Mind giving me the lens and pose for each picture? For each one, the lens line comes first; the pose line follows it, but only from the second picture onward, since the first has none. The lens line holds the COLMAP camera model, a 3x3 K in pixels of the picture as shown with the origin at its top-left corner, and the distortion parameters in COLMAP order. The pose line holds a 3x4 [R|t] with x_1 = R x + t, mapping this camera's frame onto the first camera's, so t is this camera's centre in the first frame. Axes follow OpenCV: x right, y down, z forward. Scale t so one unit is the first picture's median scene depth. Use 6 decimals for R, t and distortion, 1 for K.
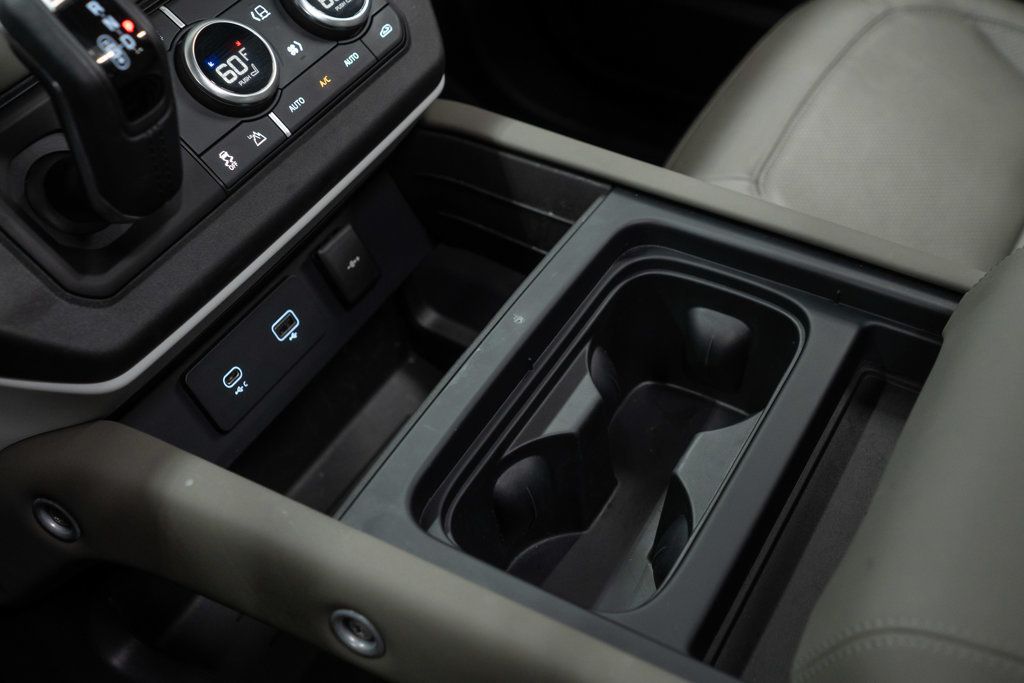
lens RADIAL K [[1230.9, 0, 512.0], [0, 1230.9, 341.5], [0, 0, 1]] dist [-0.017158, -0.021066]
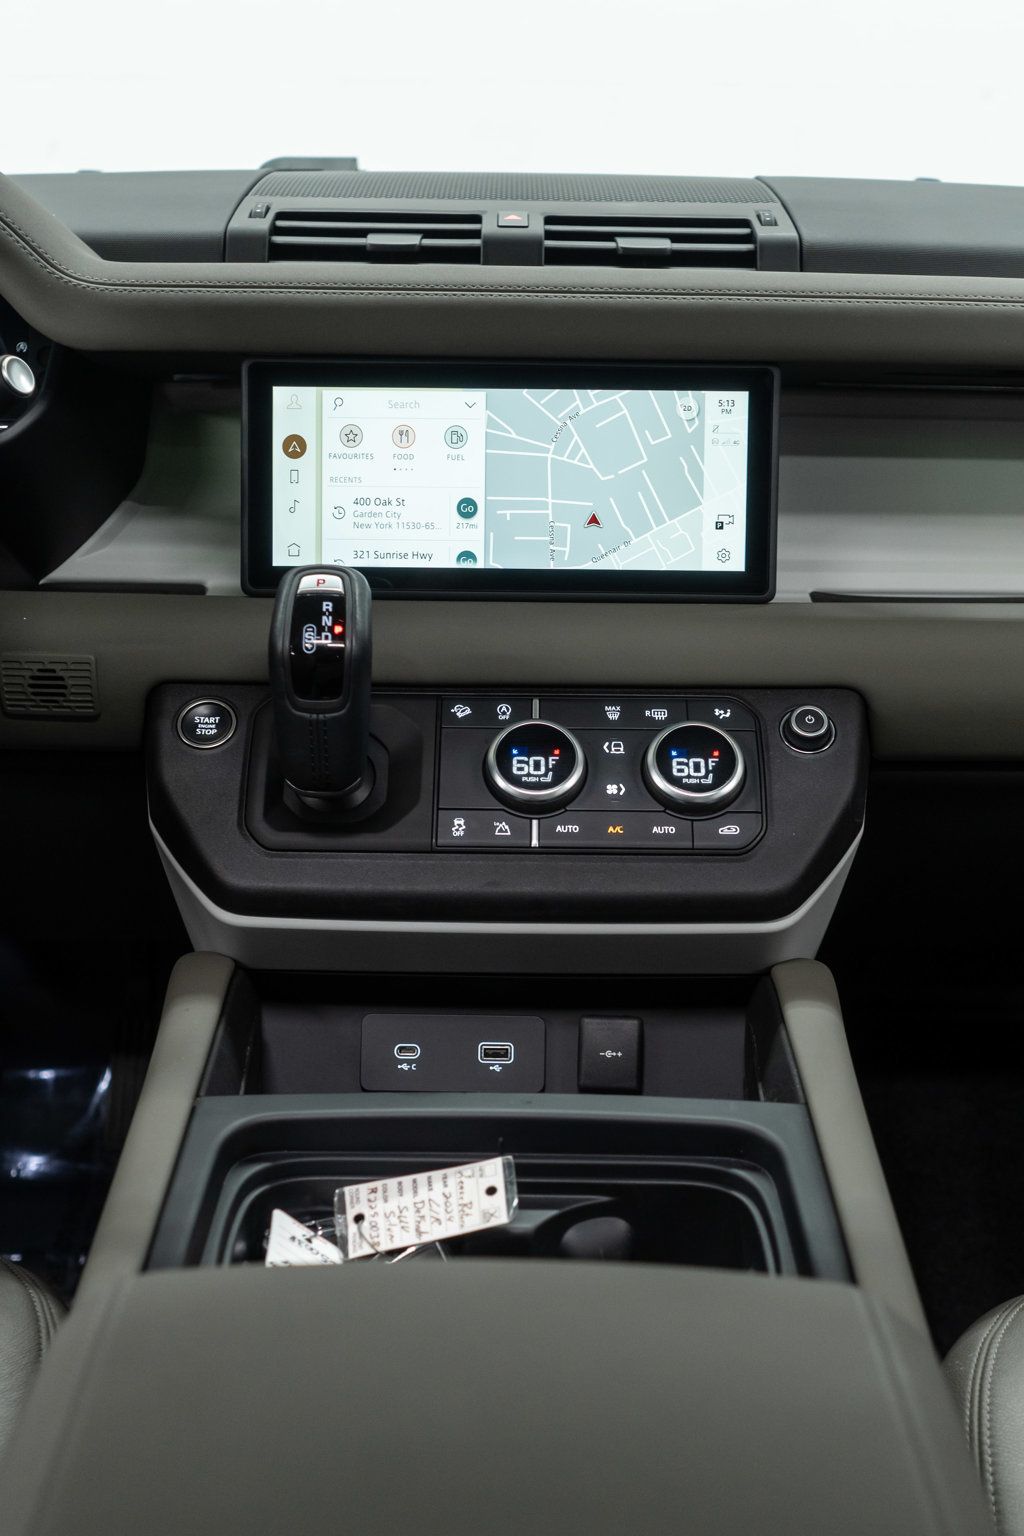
lens RADIAL K [[1868.4, 0, 512.0], [0, 1868.4, 768.0], [0, 0, 1]] dist [-0.012825, -0.019278]
pose [[0.505984, 0.346556, -0.789860, 0.969352], [-0.628502, 0.775297, -0.062452, -0.112131], [0.590733, 0.528028, 0.610099, 0.047493]]
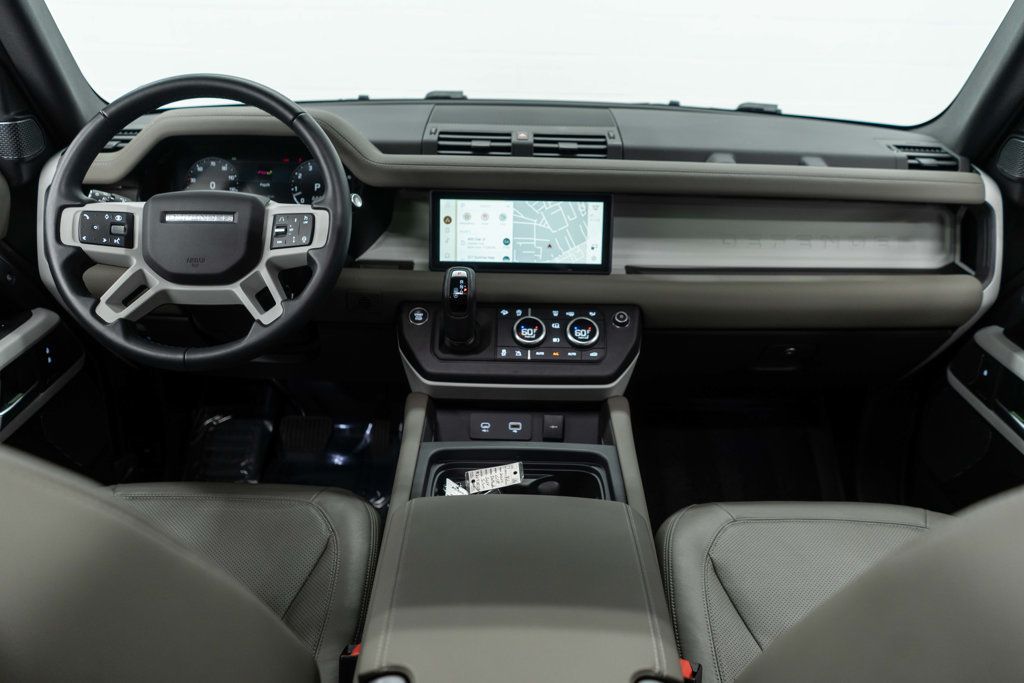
lens RADIAL K [[814.2, 0, 513.8], [0, 814.2, 334.2], [0, 0, 1]] dist [-0.003330, -0.003183]
pose [[0.504805, 0.397515, -0.766259, 1.280377], [-0.634035, 0.773125, -0.016620, -0.158983], [0.585808, 0.494225, 0.642316, -0.308364]]
